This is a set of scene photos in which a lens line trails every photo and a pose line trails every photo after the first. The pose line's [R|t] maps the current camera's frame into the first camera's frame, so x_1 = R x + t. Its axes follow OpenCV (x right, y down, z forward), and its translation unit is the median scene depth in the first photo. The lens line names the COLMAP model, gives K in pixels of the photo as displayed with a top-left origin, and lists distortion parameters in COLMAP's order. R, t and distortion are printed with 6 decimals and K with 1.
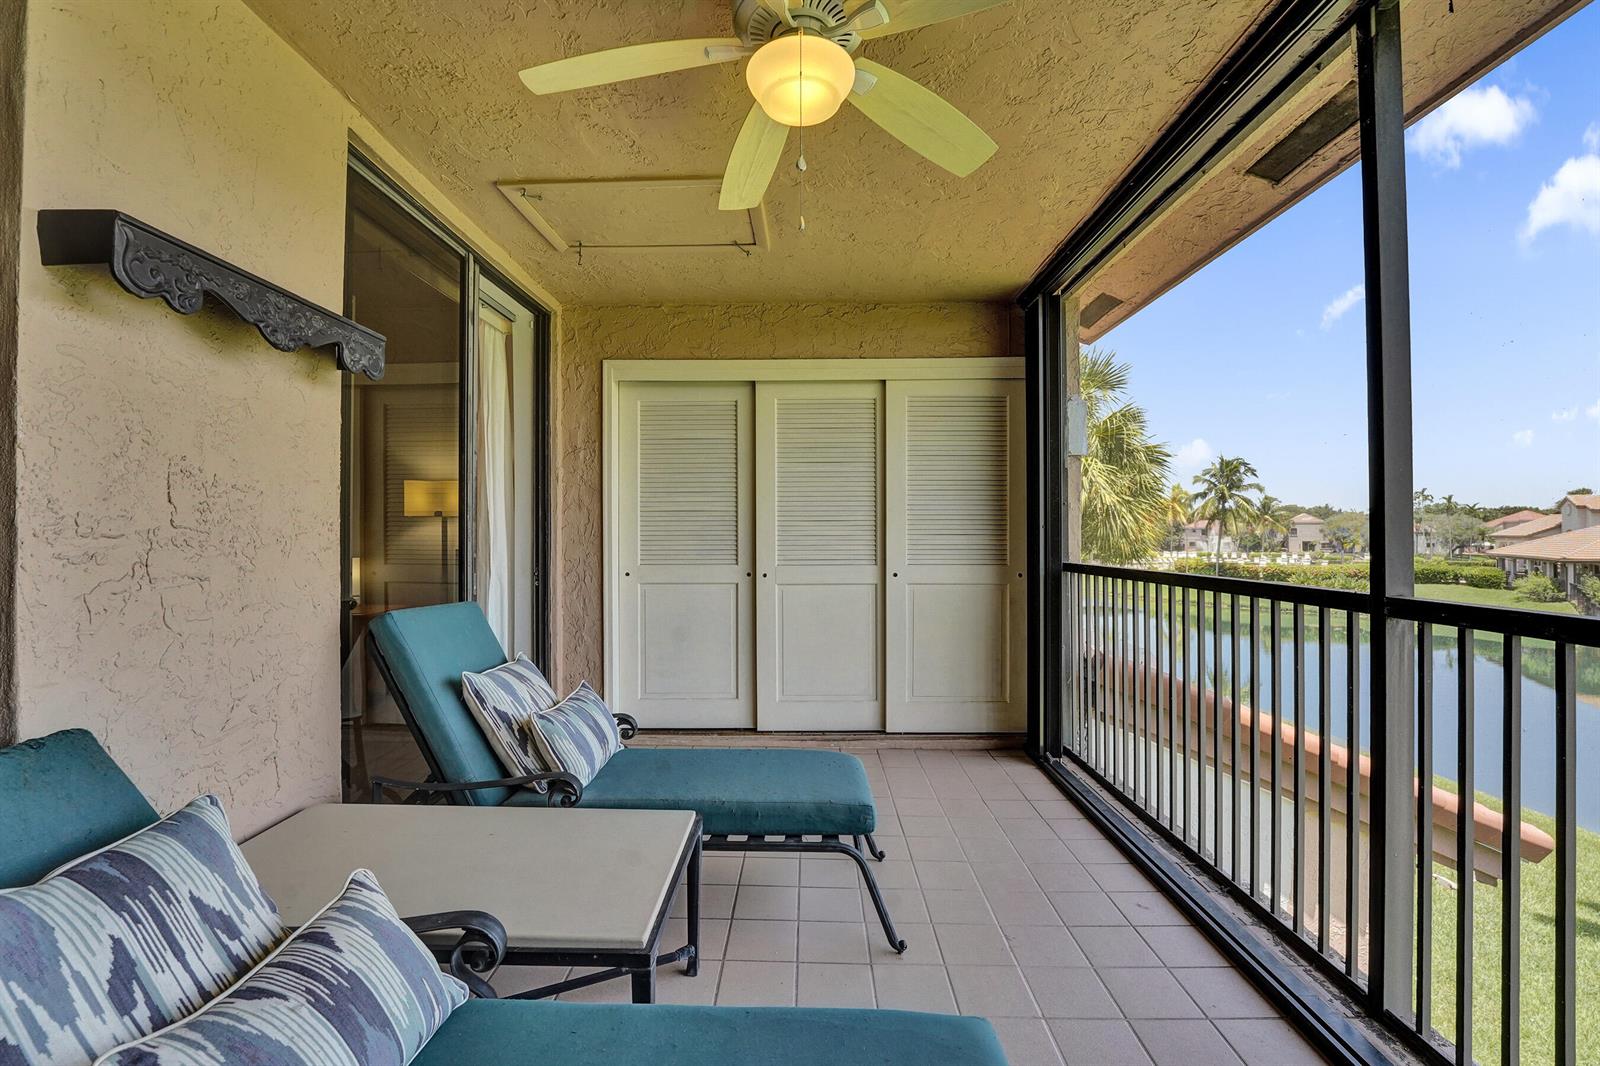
lens RADIAL K [[678.4, 0, 797.4], [0, 678.4, 530.4], [0, 0, 1]] dist [-0.014661, 0.001194]
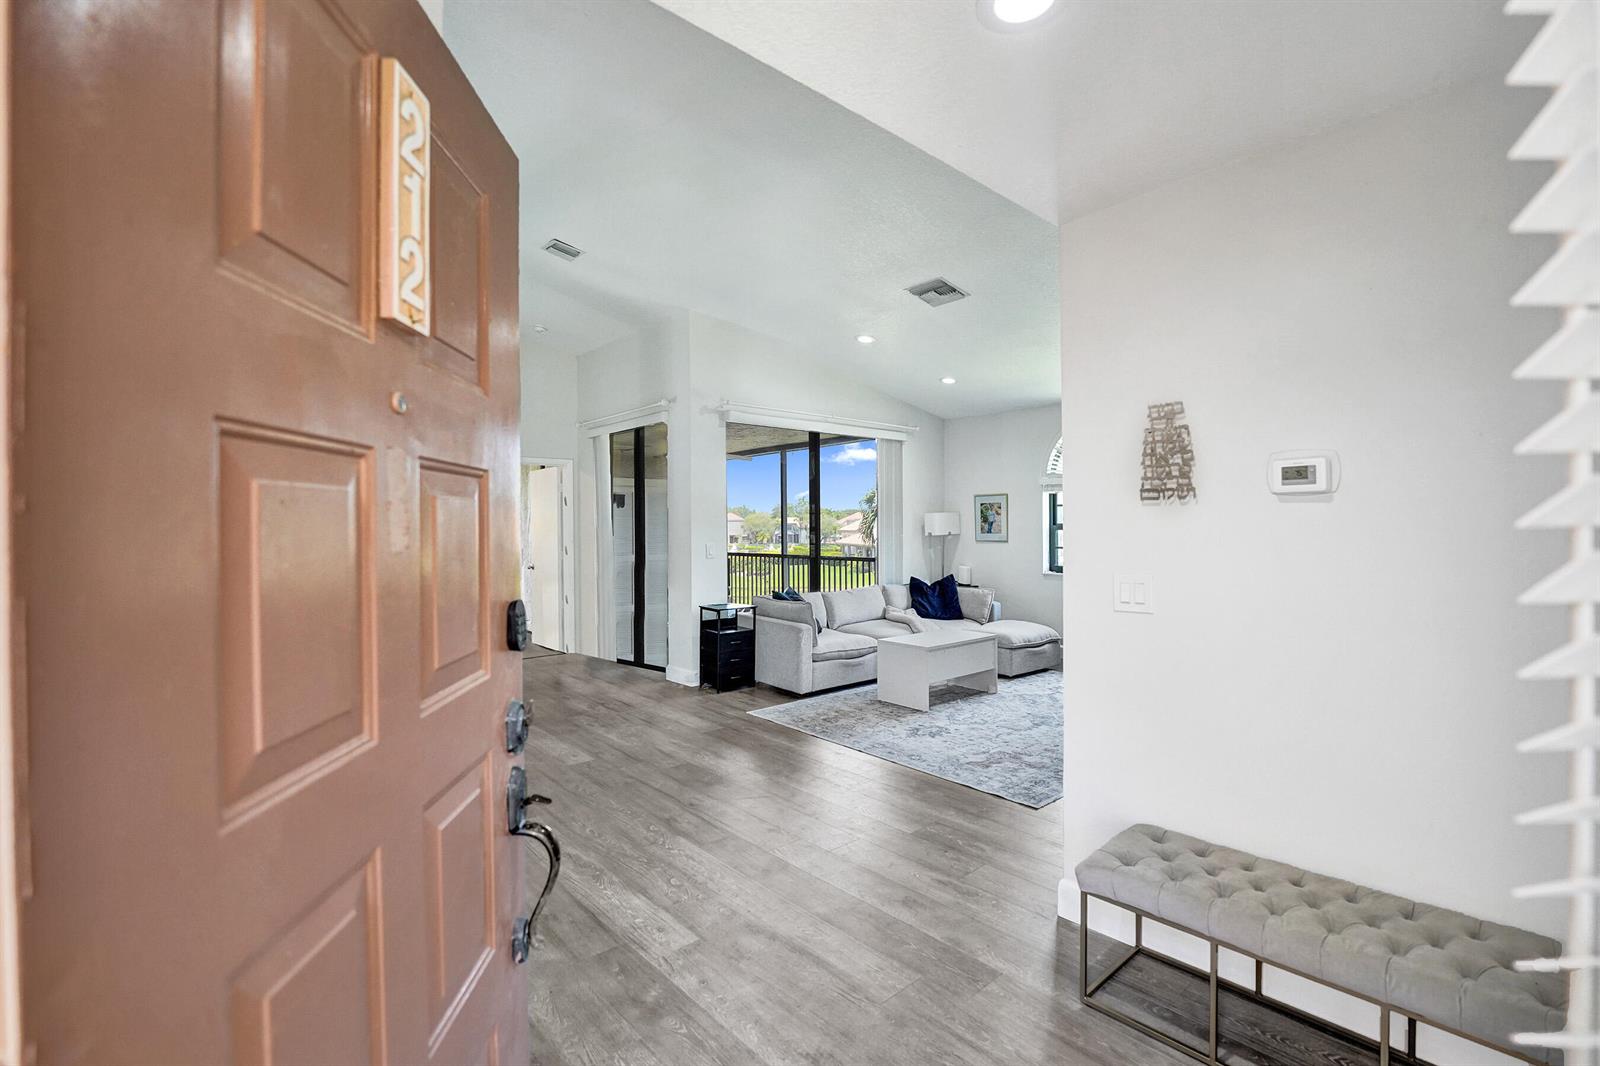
lens RADIAL K [[702.5, 0, 793.2], [0, 702.5, 528.7], [0, 0, 1]] dist [-0.025957, 0.000666]
pose [[0.742688, -0.005718, 0.669613, -1.338091], [0.003751, 0.999983, 0.004379, -0.061241], [-0.669627, -0.000741, 0.742697, -1.522429]]
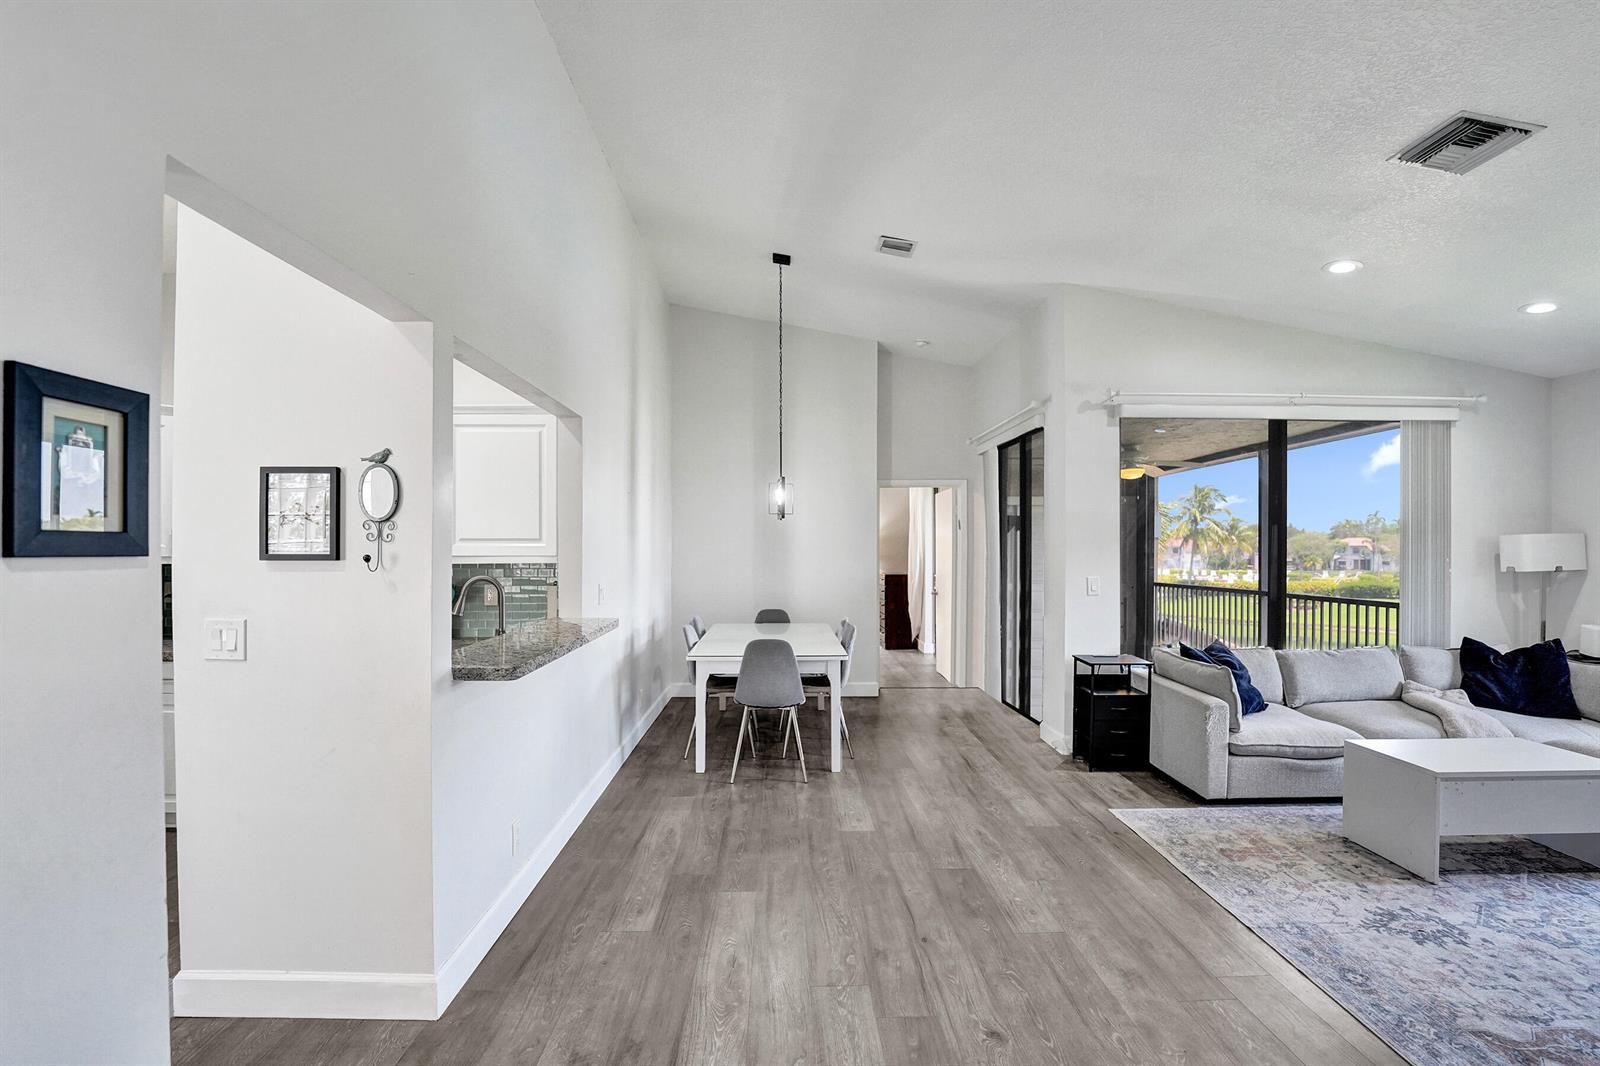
lens RADIAL K [[682.4, 0, 798.3], [0, 682.4, 550.2], [0, 0, 1]] dist [-0.036283, 0.006427]
pose [[0.999434, 0.000830, 0.033635, -0.966013], [-0.000951, 0.999993, 0.003601, -0.072042], [-0.033632, -0.003631, 0.999428, -1.393622]]
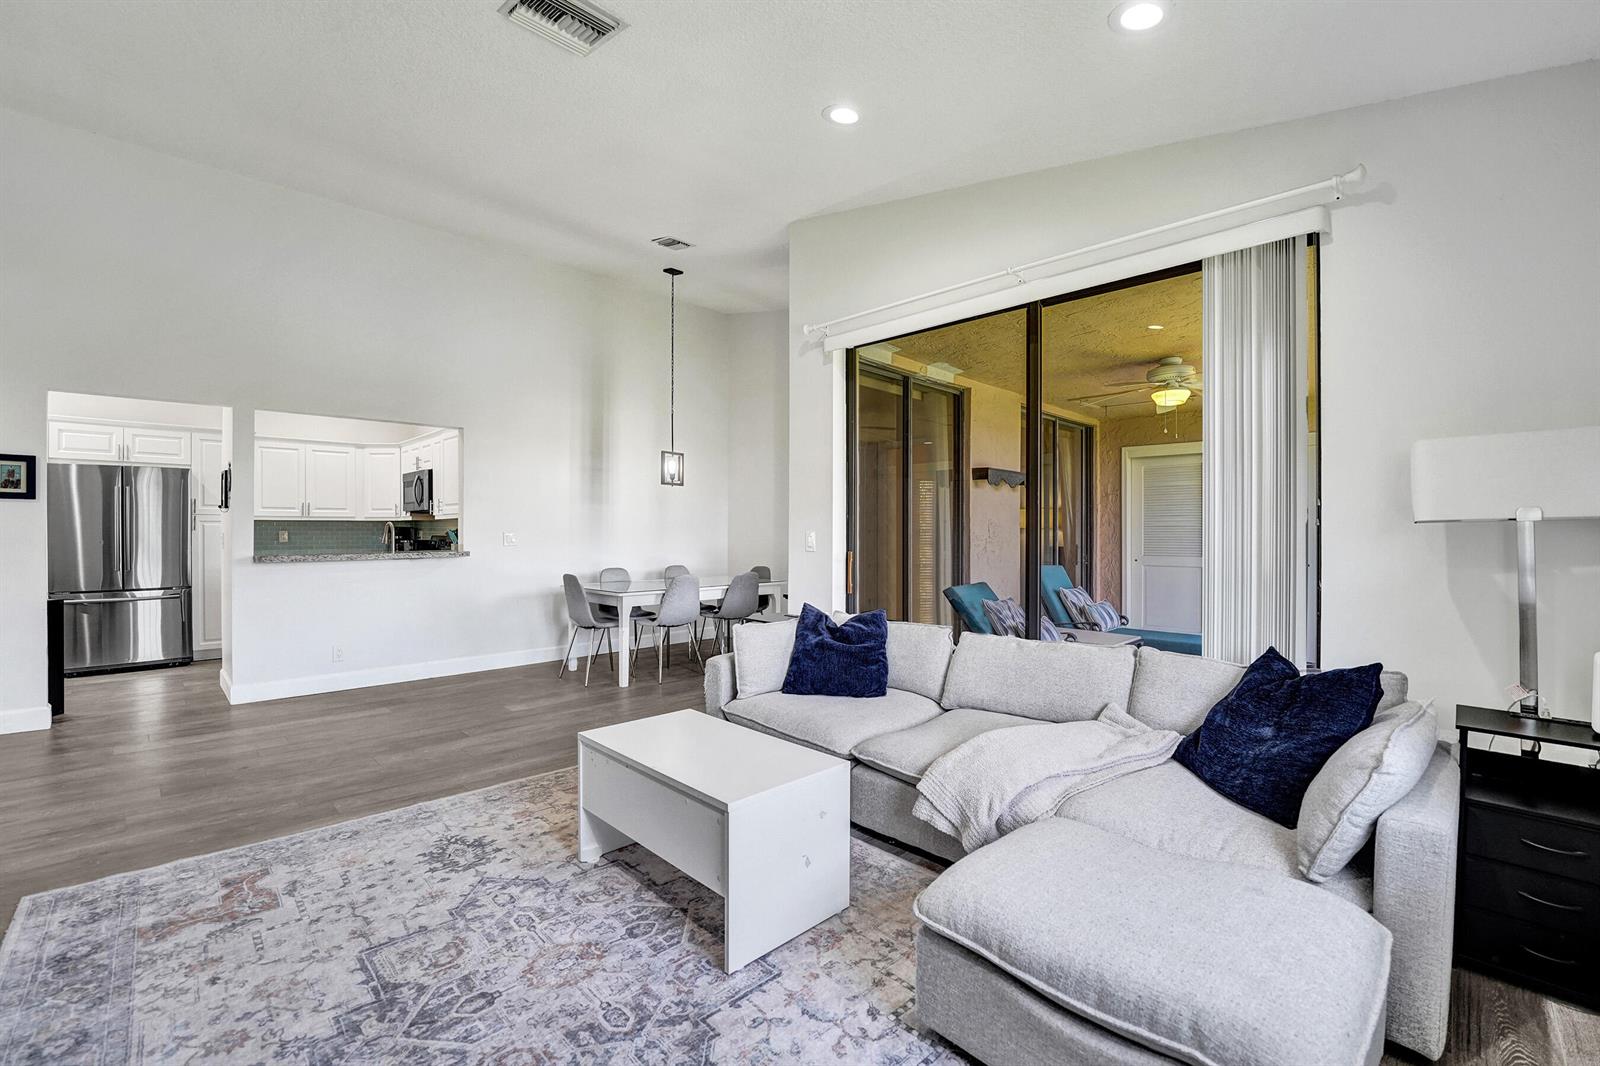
lens RADIAL K [[678.4, 0, 797.4], [0, 678.4, 530.4], [0, 0, 1]] dist [-0.014661, 0.001194]
pose [[0.714155, 0.000954, -0.699987, 0.395838], [0.001312, 0.999995, 0.002701, -0.024675], [0.699986, -0.002847, 0.714151, -1.006496]]
